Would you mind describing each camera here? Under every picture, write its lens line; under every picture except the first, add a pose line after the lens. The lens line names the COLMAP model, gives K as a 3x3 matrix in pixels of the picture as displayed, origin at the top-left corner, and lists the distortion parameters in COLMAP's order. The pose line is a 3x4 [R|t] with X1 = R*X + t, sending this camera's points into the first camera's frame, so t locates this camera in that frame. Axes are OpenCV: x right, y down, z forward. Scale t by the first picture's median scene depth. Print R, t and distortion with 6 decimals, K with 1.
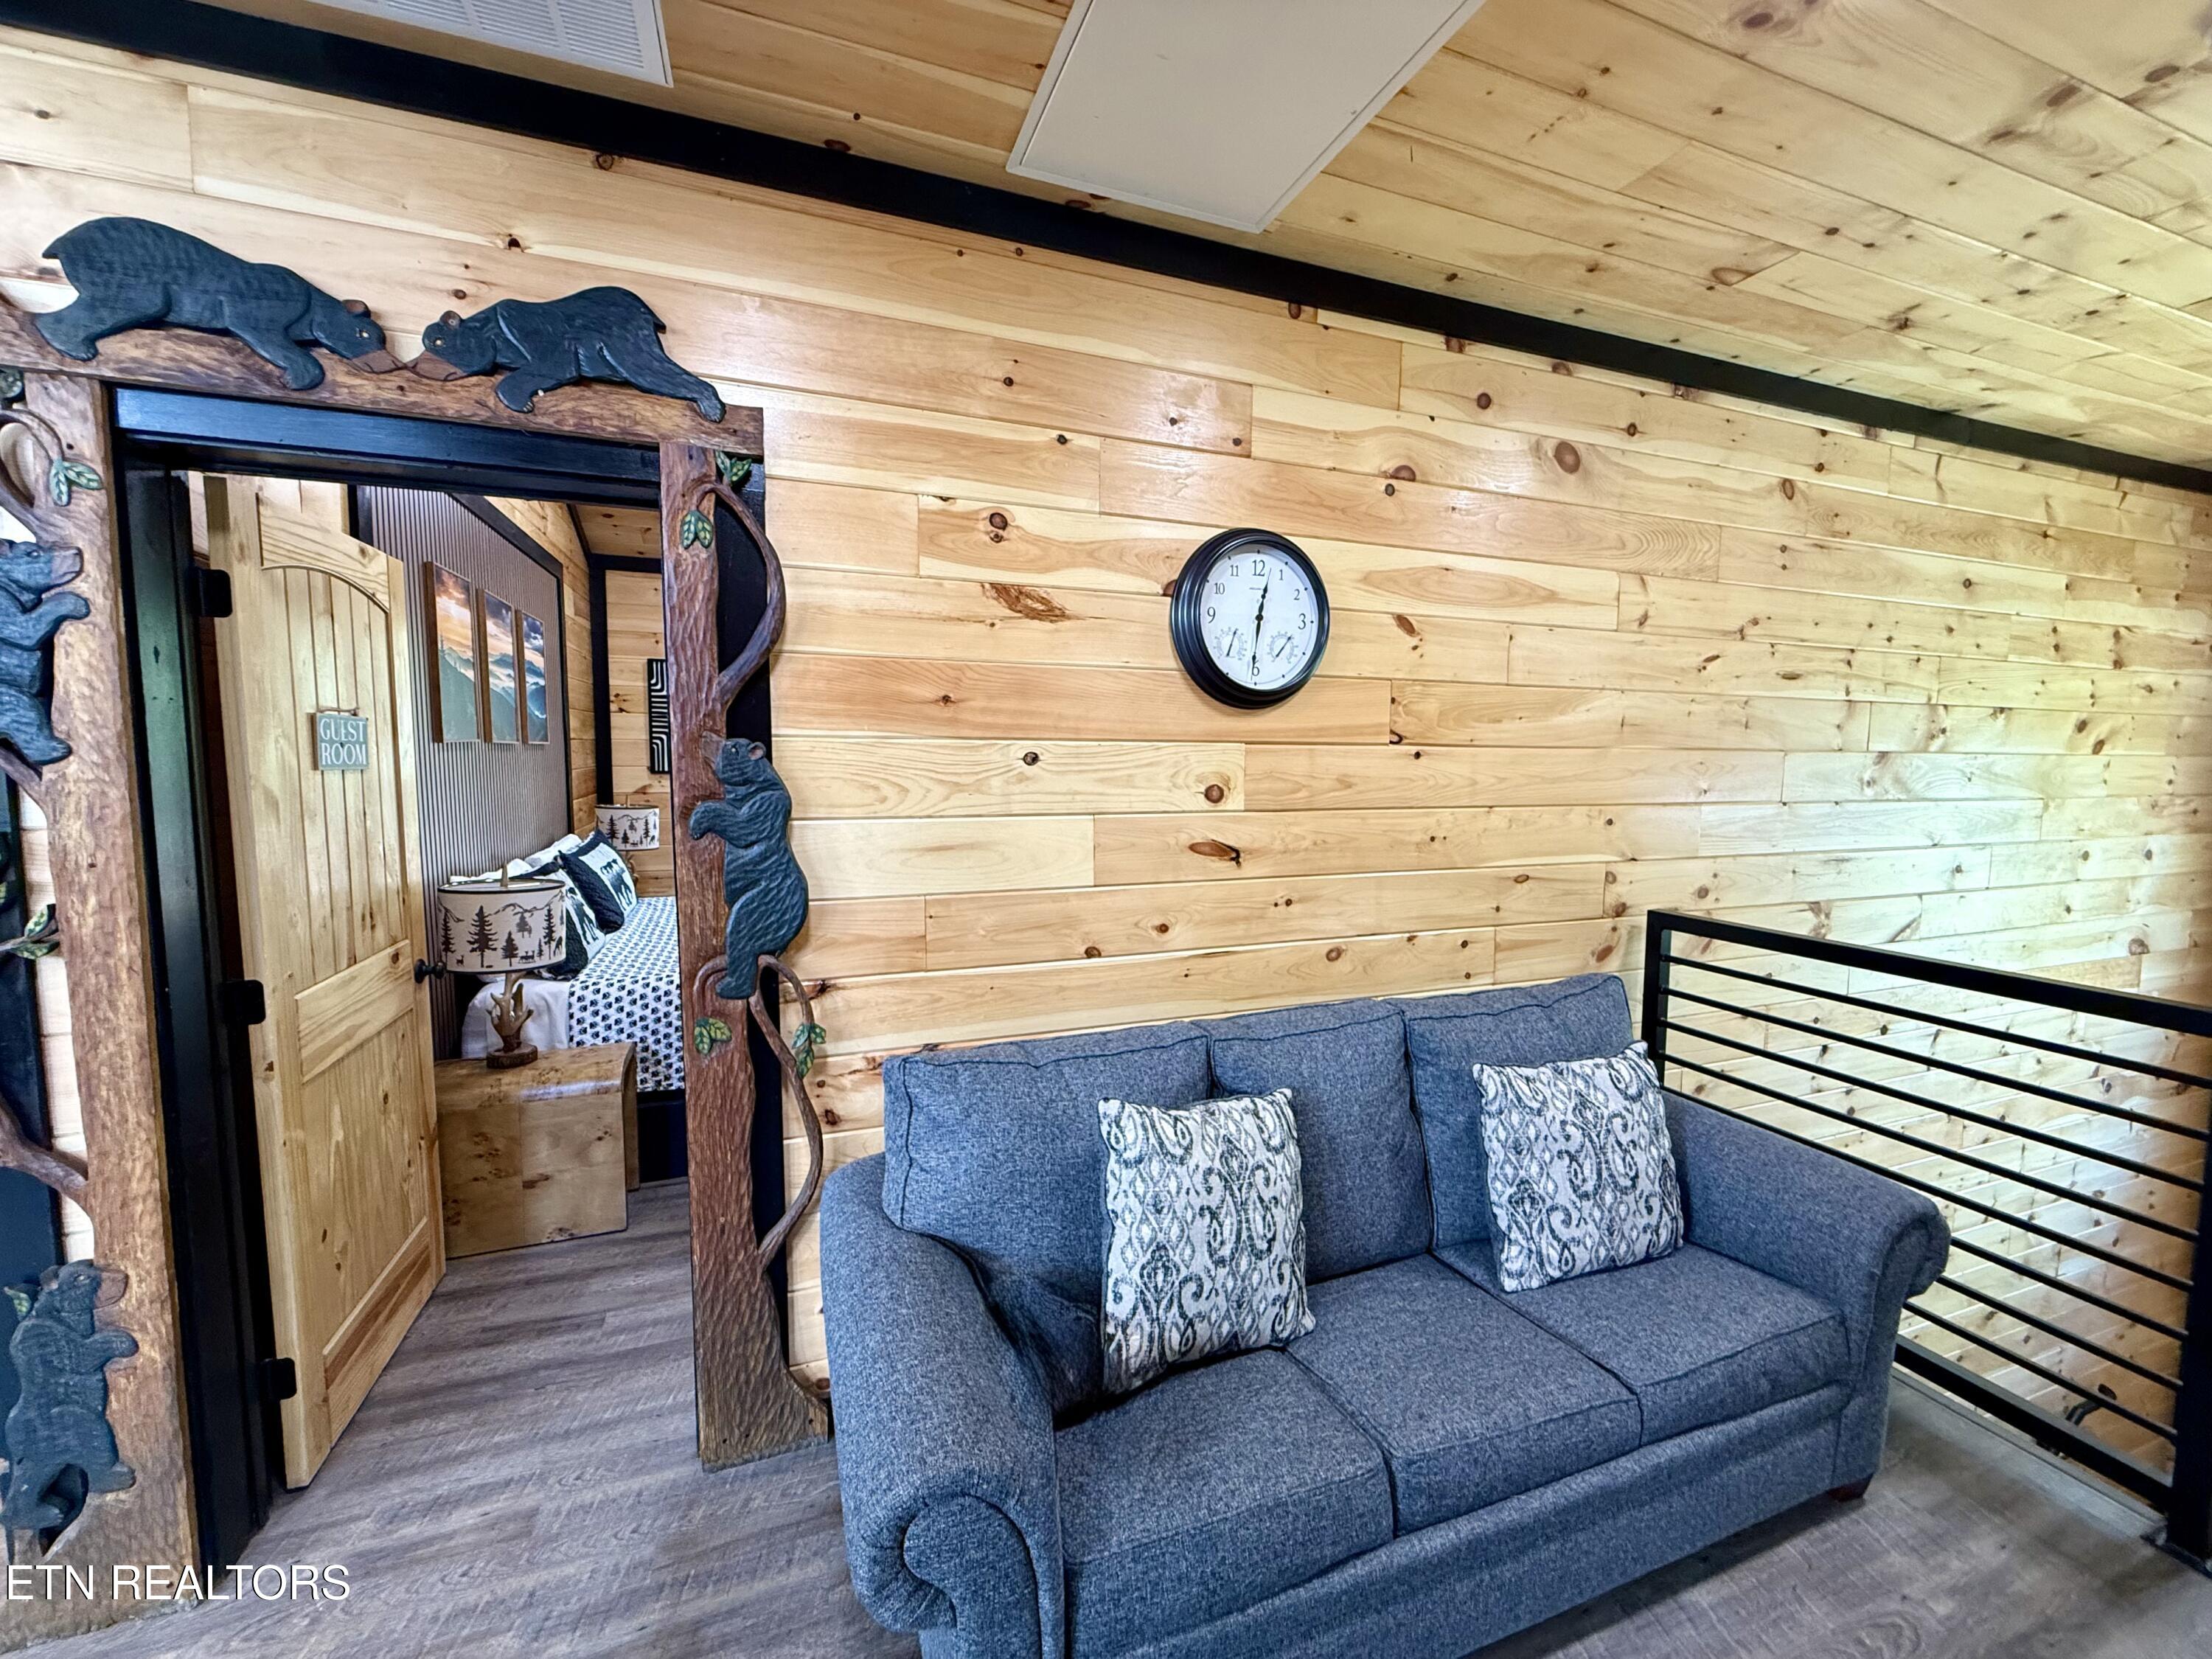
lens RADIAL K [[881.7, 0, 1102.3], [0, 881.7, 829.1], [0, 0, 1]] dist [-0.001590, 0.000645]
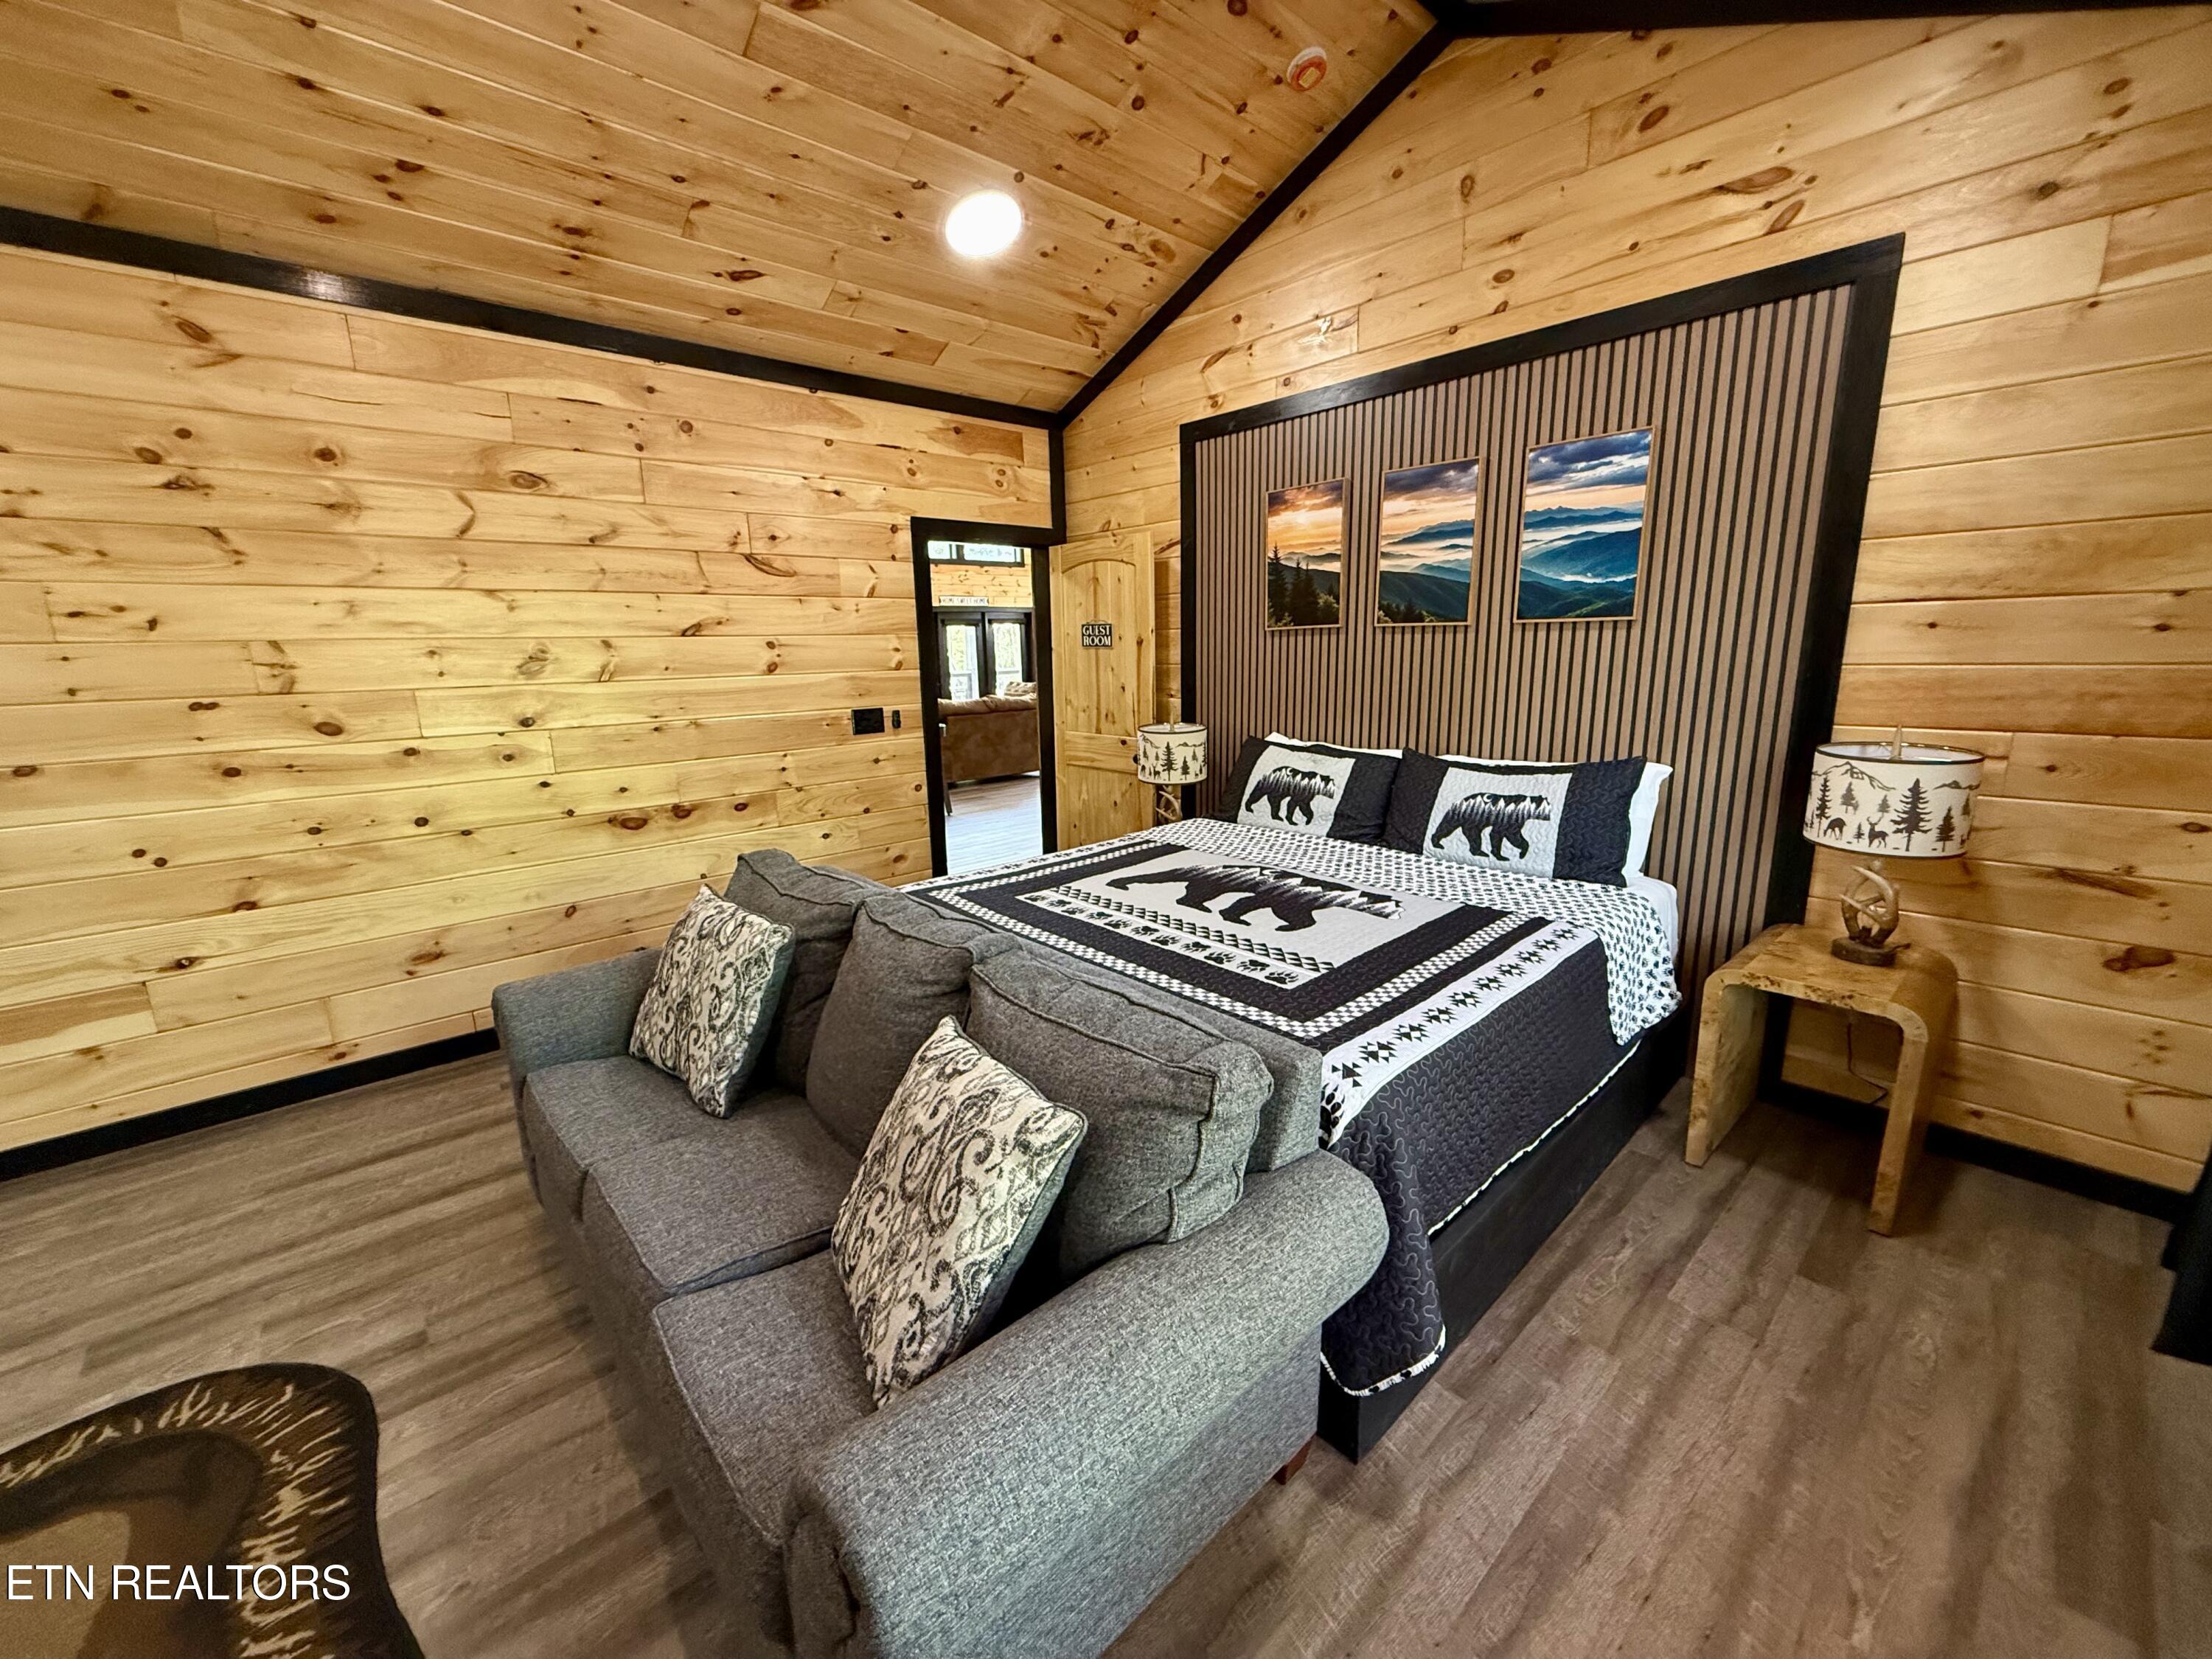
lens RADIAL K [[884.6, 0, 1093.2], [0, 884.6, 827.6], [0, 0, 1]] dist [0.000405, 0.000355]
pose [[-0.932526, 0.086437, -0.350605, -0.000767], [-0.018287, 0.958378, 0.284916, -0.107982], [0.360639, 0.272103, -0.892132, 1.249996]]
